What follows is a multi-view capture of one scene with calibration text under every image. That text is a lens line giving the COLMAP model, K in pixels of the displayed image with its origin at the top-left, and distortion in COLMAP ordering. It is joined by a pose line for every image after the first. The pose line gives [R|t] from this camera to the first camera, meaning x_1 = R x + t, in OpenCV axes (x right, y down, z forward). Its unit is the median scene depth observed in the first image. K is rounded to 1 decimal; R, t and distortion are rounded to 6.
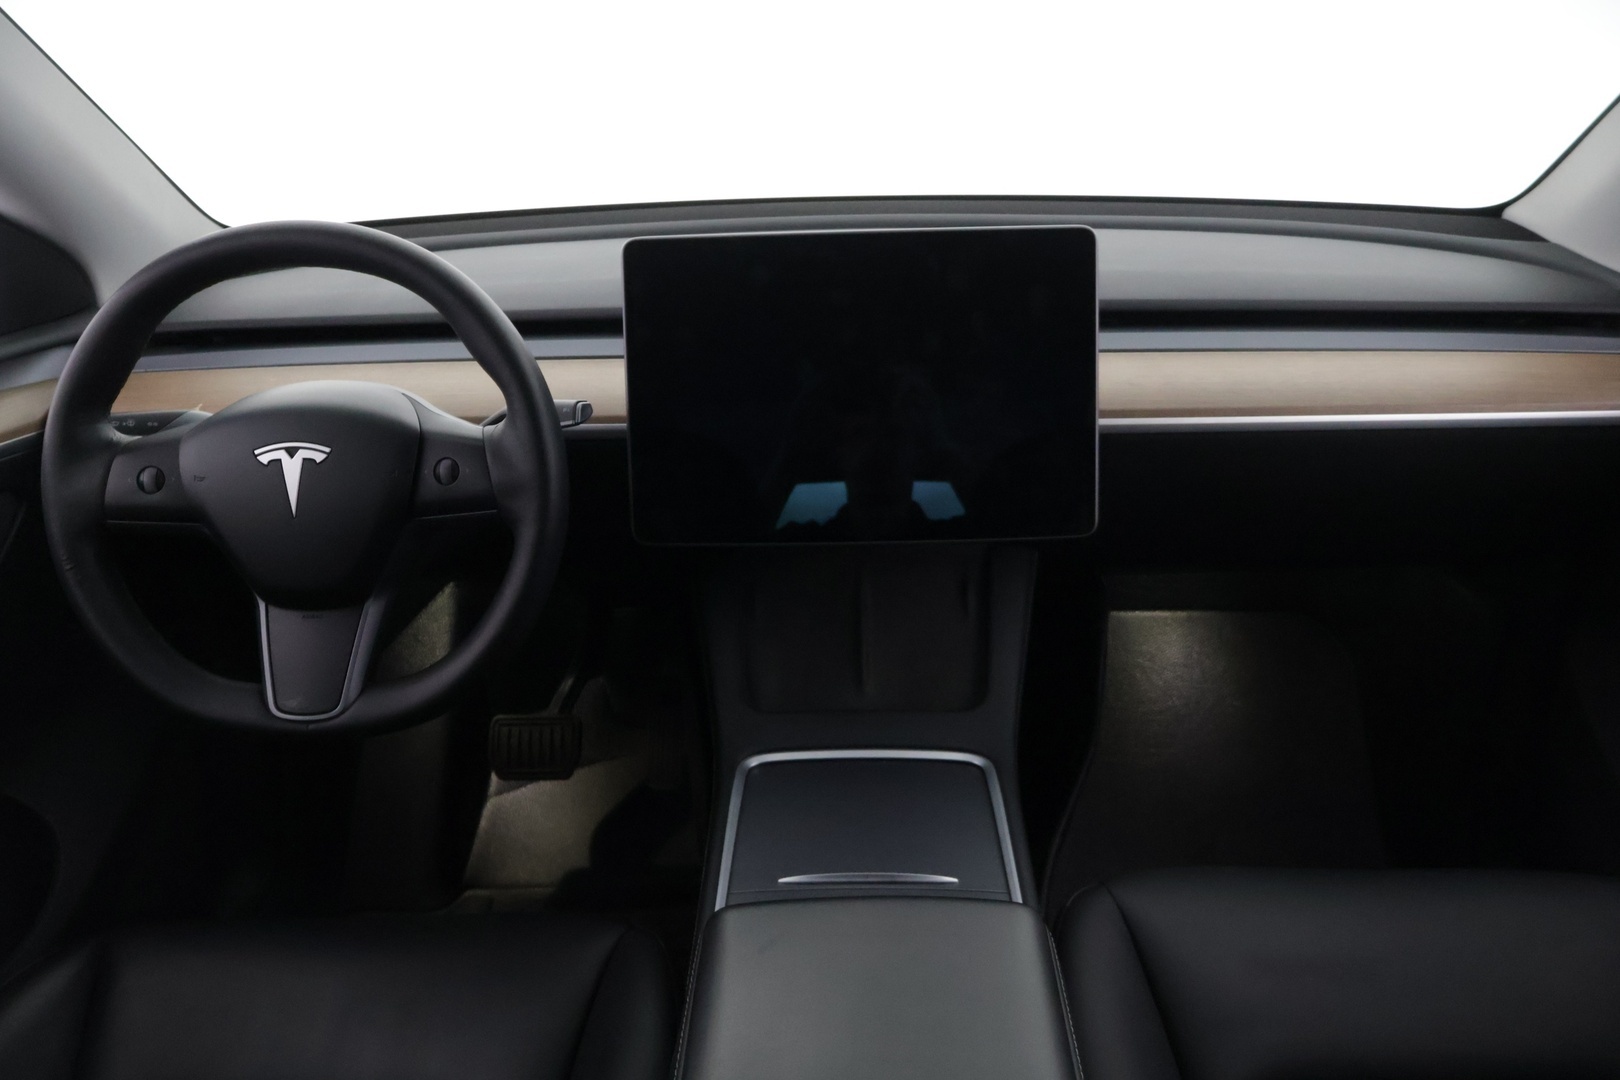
lens RADIAL K [[1359.3, 0, 810.0], [0, 1359.3, 540.0], [0, 0, 1]] dist [-0.005219, -0.000763]
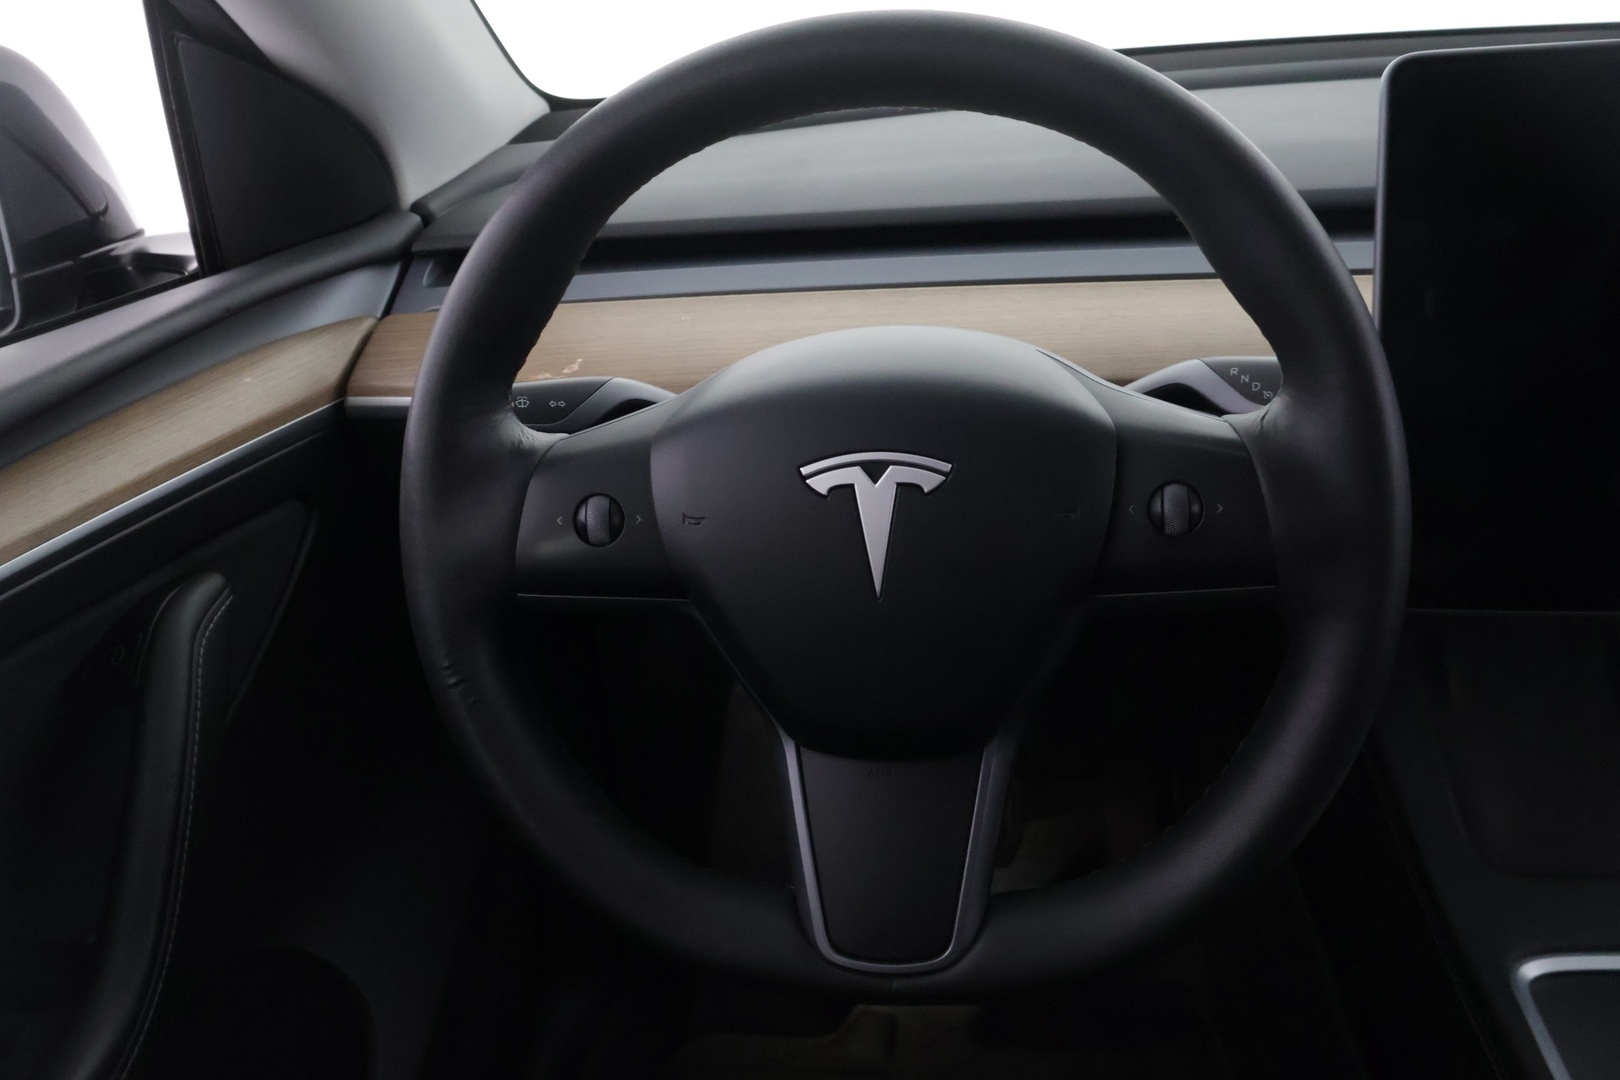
lens RADIAL K [[1359.3, 0, 810.0], [0, 1359.3, 540.0], [0, 0, 1]] dist [-0.005219, -0.000763]
pose [[0.994973, 0.008211, -0.099810, -0.349126], [-0.002067, 0.998105, 0.061499, -0.069233], [0.100126, -0.060983, 0.993104, 0.476763]]
